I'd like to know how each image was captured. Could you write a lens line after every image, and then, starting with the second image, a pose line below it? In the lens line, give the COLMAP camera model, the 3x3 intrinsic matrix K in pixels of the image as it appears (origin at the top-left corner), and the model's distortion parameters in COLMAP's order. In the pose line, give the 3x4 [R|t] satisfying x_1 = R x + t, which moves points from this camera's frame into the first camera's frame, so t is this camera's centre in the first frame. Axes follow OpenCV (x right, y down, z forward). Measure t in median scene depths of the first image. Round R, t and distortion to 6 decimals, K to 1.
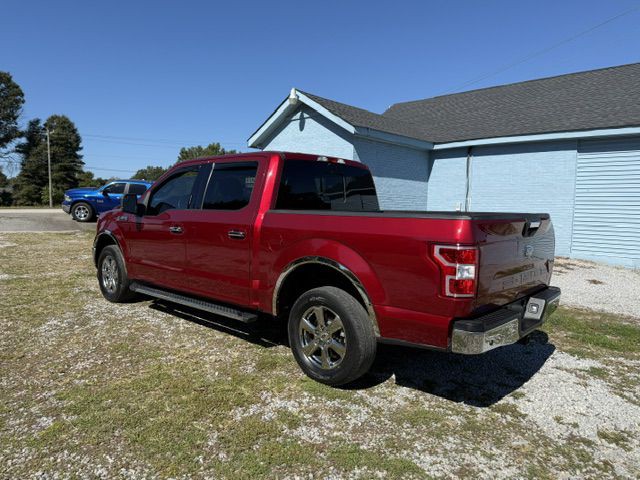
lens RADIAL K [[450.2, 0, 315.3], [0, 450.2, 239.0], [0, 0, 1]] dist [0.037478, -0.044641]
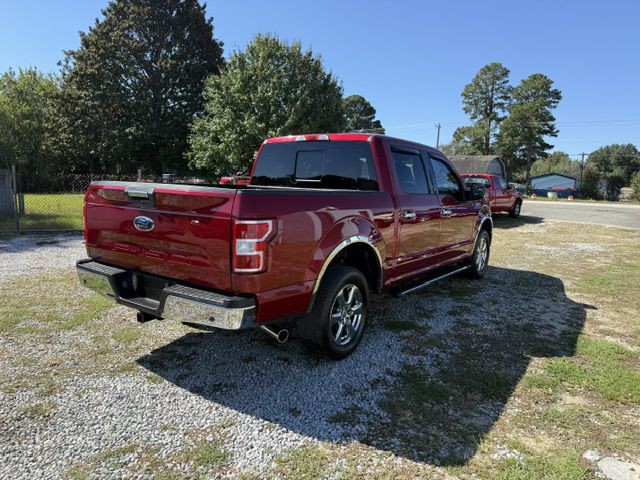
lens RADIAL K [[450.2, 0, 319.0], [0, 450.2, 241.1], [0, 0, 1]] dist [0.037478, -0.044641]
pose [[0.108044, 0.114671, -0.987511, 1.093353], [-0.111687, 0.988437, 0.102559, -0.054278], [0.987852, 0.099212, 0.119602, 0.956271]]
